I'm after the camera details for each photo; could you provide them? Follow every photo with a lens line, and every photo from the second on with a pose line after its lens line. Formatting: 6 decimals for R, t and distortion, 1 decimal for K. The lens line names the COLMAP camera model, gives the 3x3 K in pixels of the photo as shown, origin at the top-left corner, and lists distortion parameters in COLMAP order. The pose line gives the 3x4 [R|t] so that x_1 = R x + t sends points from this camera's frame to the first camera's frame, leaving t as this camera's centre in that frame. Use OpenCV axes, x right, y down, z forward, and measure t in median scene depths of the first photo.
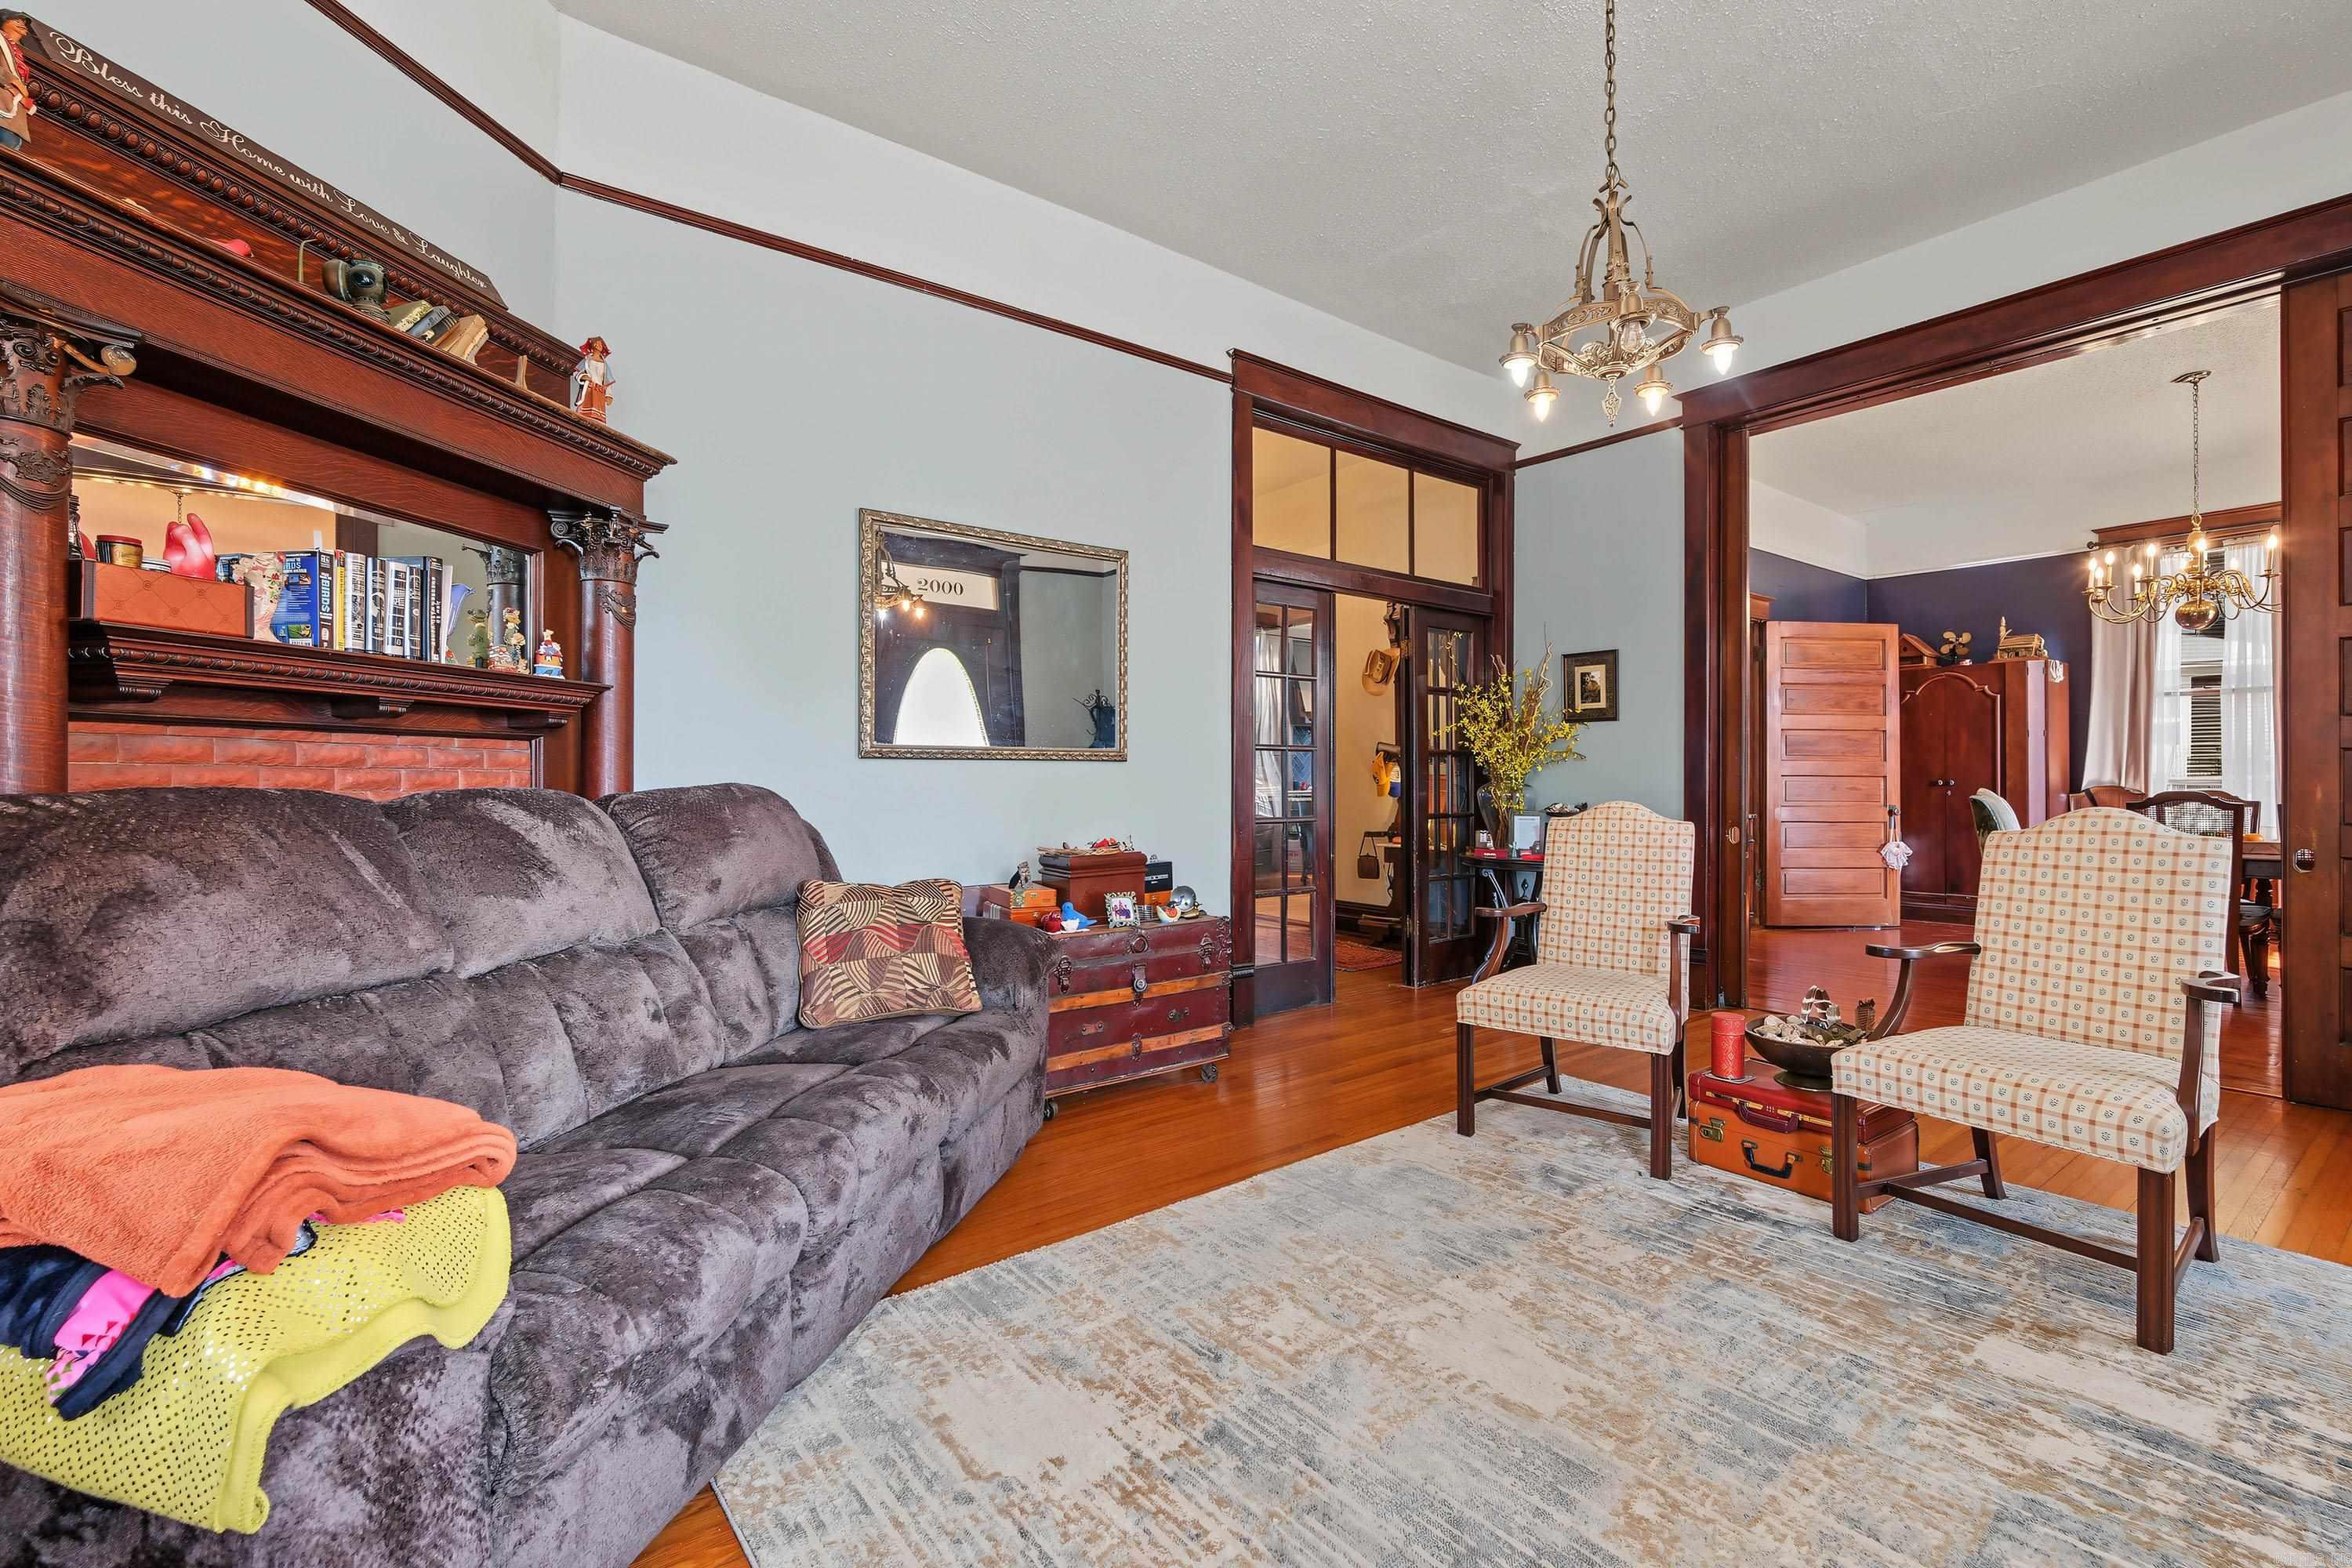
lens RADIAL K [[1020.1, 0, 1175.2], [0, 1020.1, 781.7], [0, 0, 1]] dist [0.001081, 0.000156]
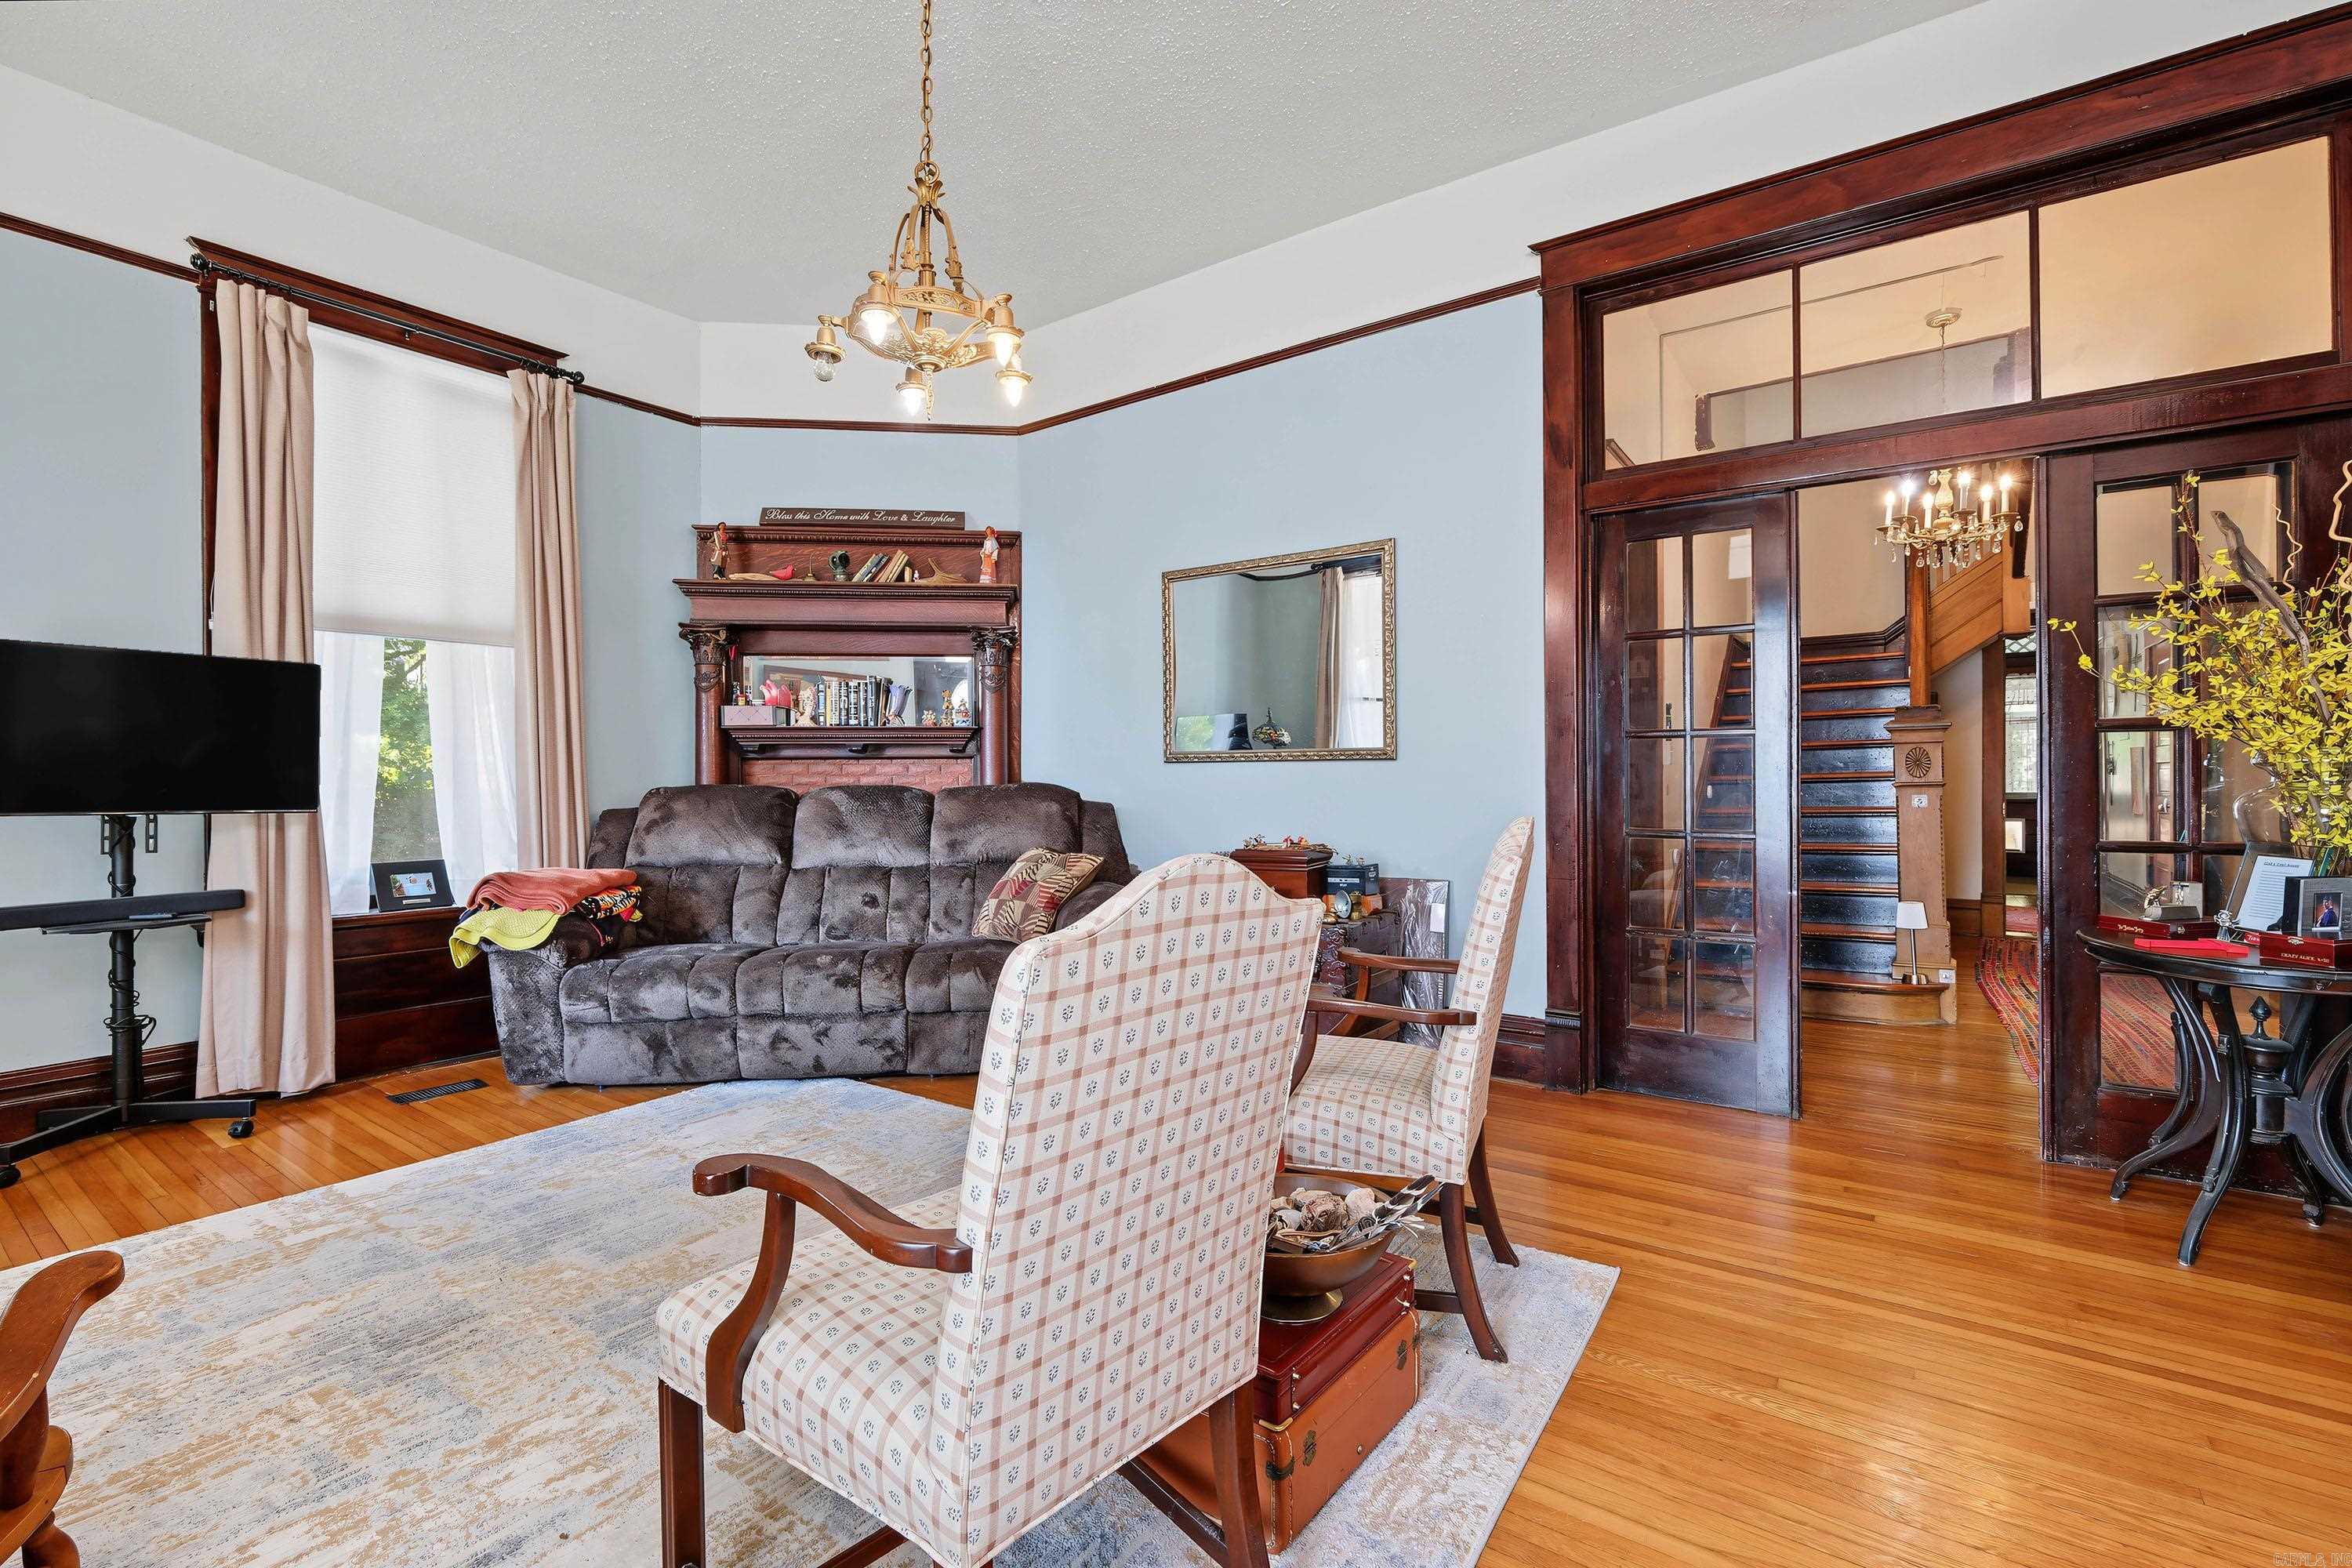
lens RADIAL K [[1020.1, 0, 1183.0], [0, 1020.1, 777.9], [0, 0, 1]] dist [0.001081, 0.000156]
pose [[0.308047, 0.000995, -0.951371, 0.735751], [0.005069, 0.999984, 0.002687, -0.005697], [0.951358, -0.005650, 0.308036, 0.480550]]
